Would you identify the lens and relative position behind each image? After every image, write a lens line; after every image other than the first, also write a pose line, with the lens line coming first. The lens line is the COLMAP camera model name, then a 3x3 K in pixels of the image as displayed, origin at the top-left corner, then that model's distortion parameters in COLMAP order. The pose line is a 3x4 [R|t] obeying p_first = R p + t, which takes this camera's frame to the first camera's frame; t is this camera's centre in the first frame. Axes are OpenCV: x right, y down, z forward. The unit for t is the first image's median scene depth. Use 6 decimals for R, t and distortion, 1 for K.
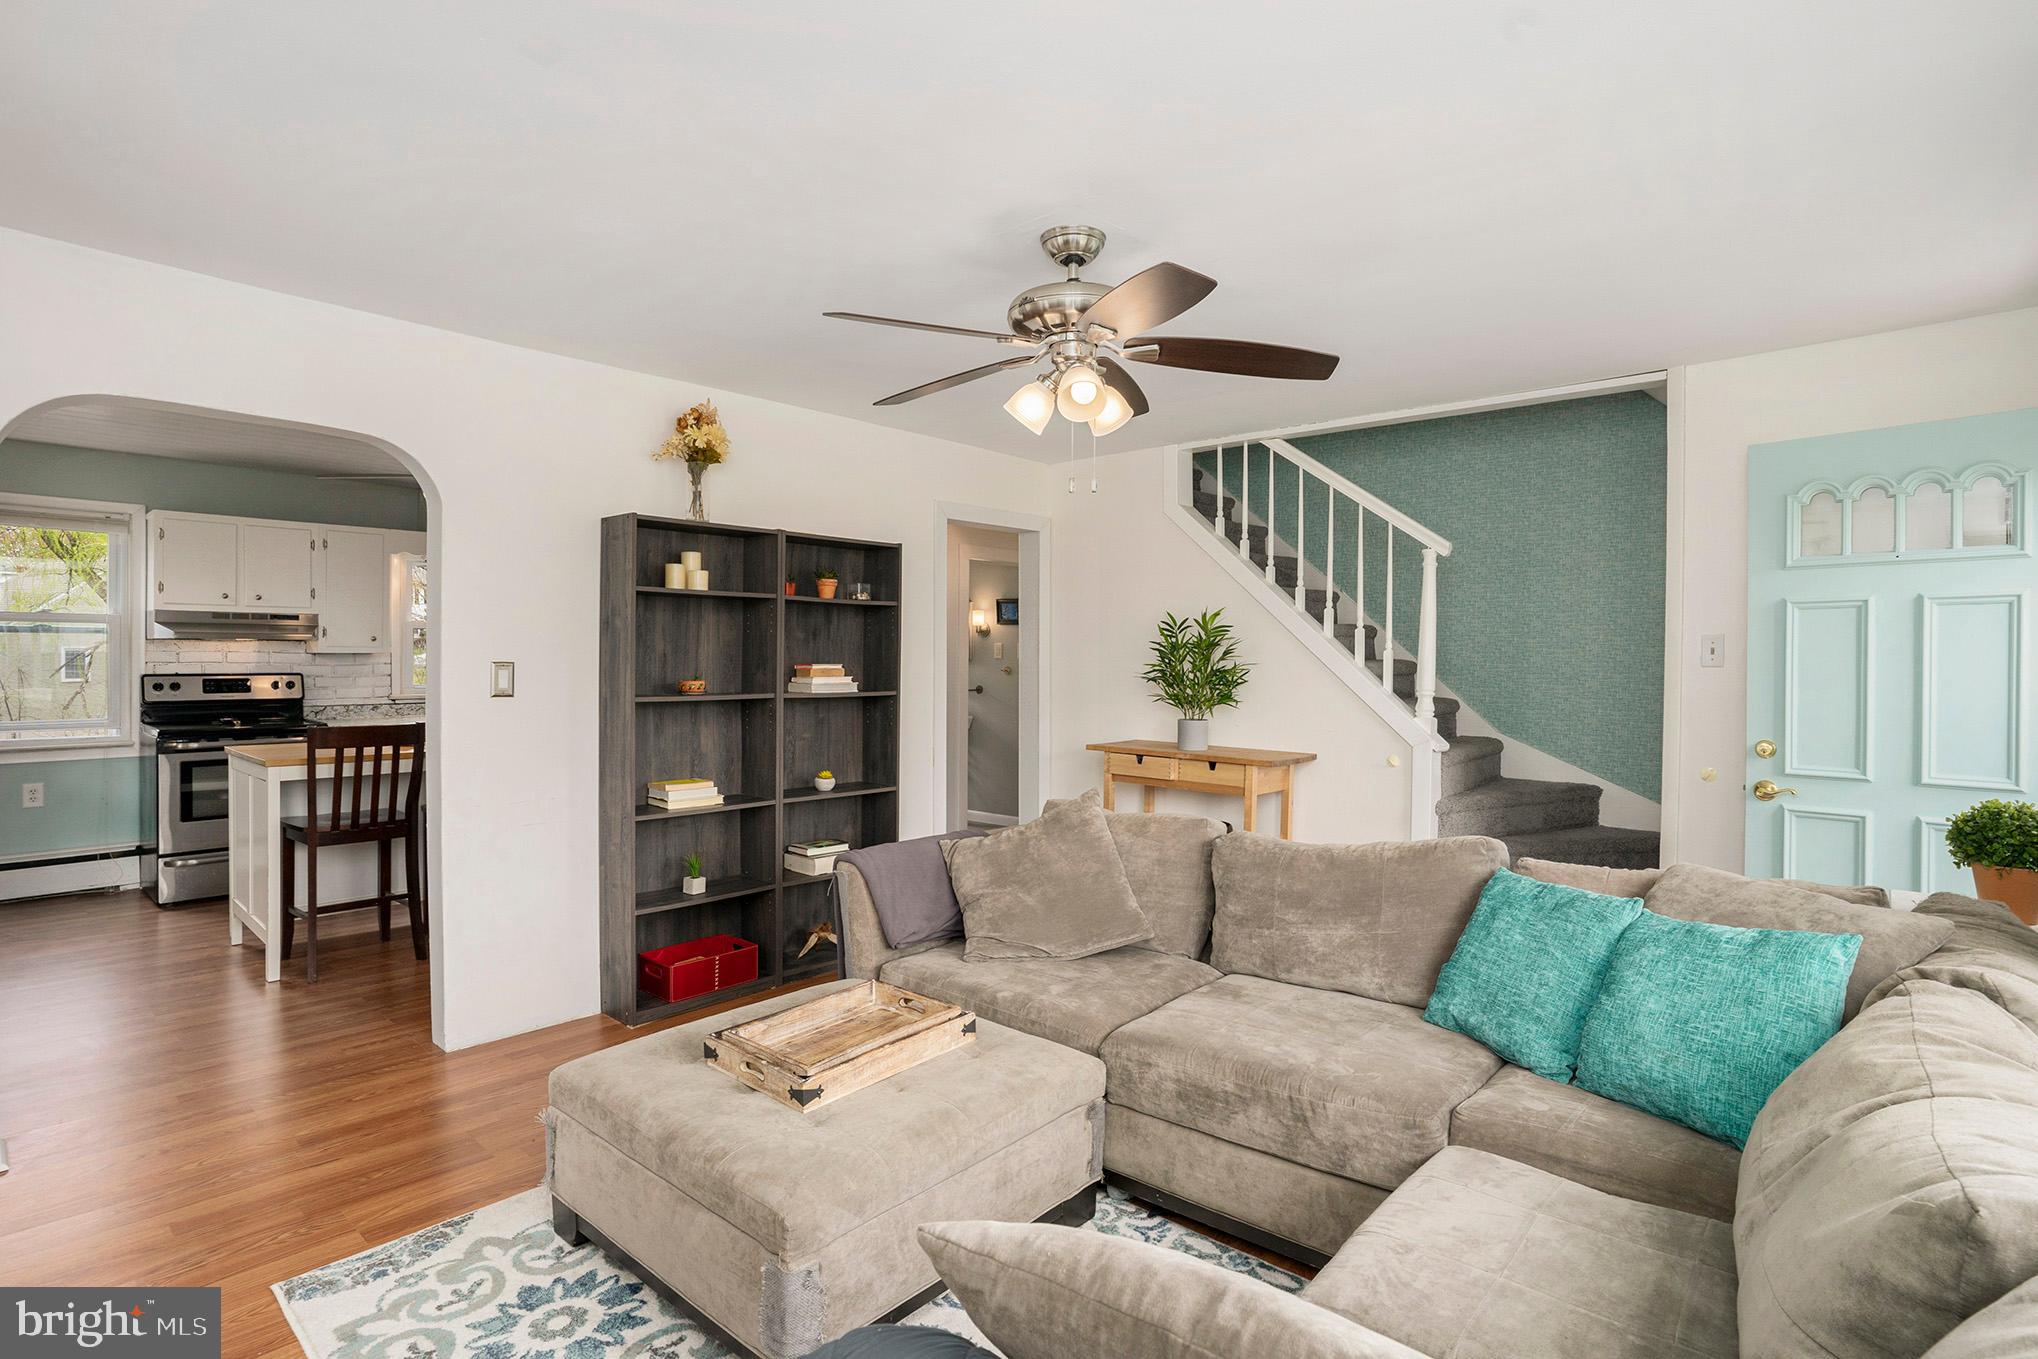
lens RADIAL K [[1076.1, 0, 1013.7], [0, 1076.1, 669.2], [0, 0, 1]] dist [-0.025935, 0.003073]
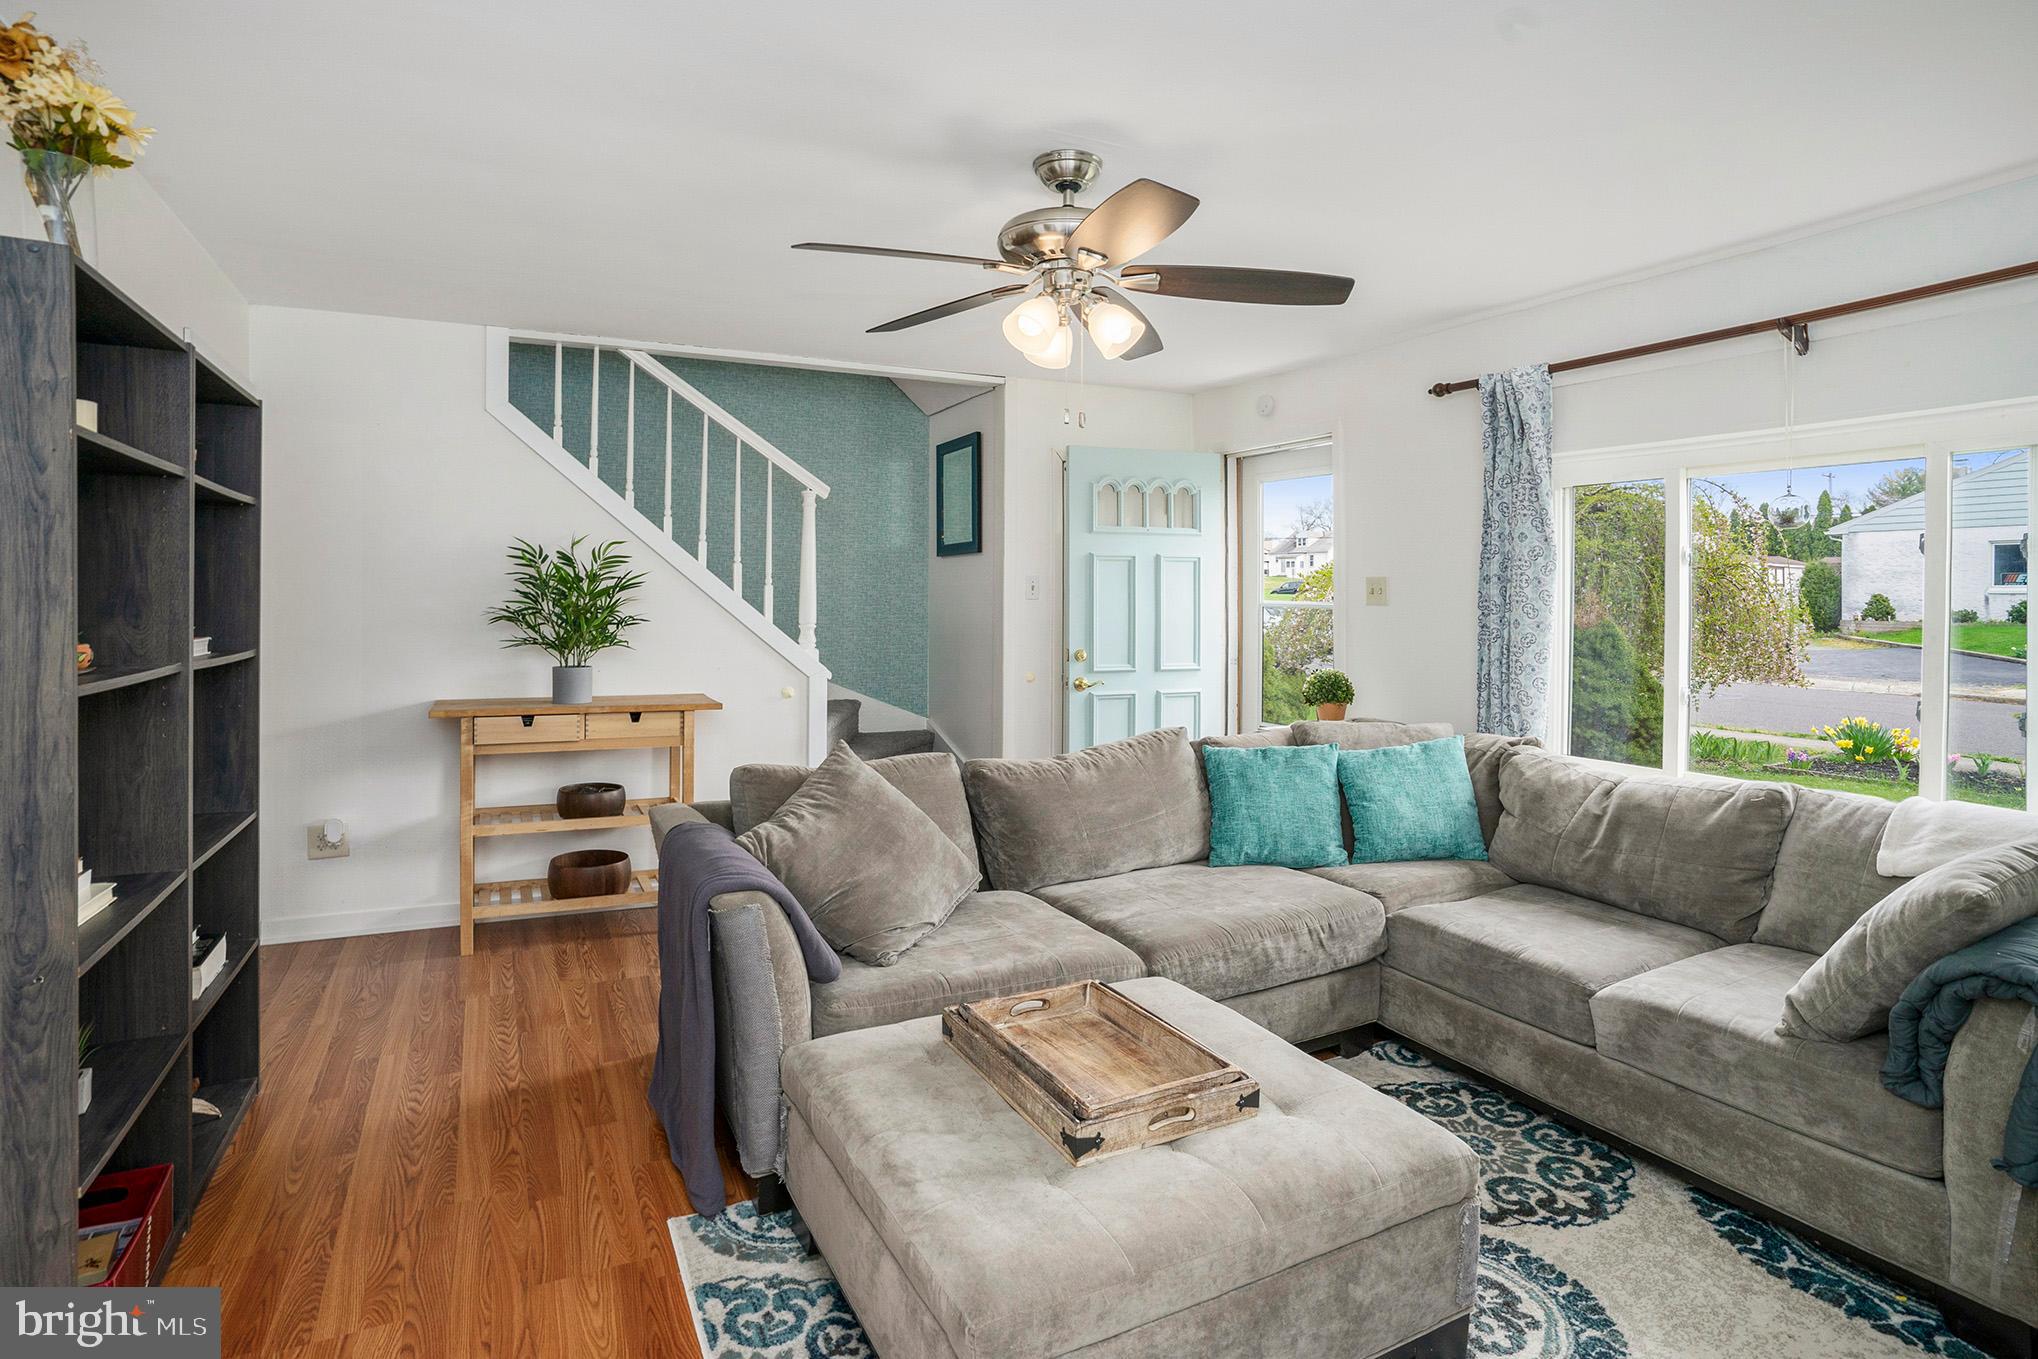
lens RADIAL K [[1076.1, 0, 973.0], [0, 1076.1, 595.4], [0, 0, 1]] dist [-0.025935, 0.003073]
pose [[0.386144, -0.003576, 0.922432, -0.522365], [0.007759, 0.999970, 0.000628, -0.006799], [-0.922406, 0.006915, 0.386160, 0.424017]]
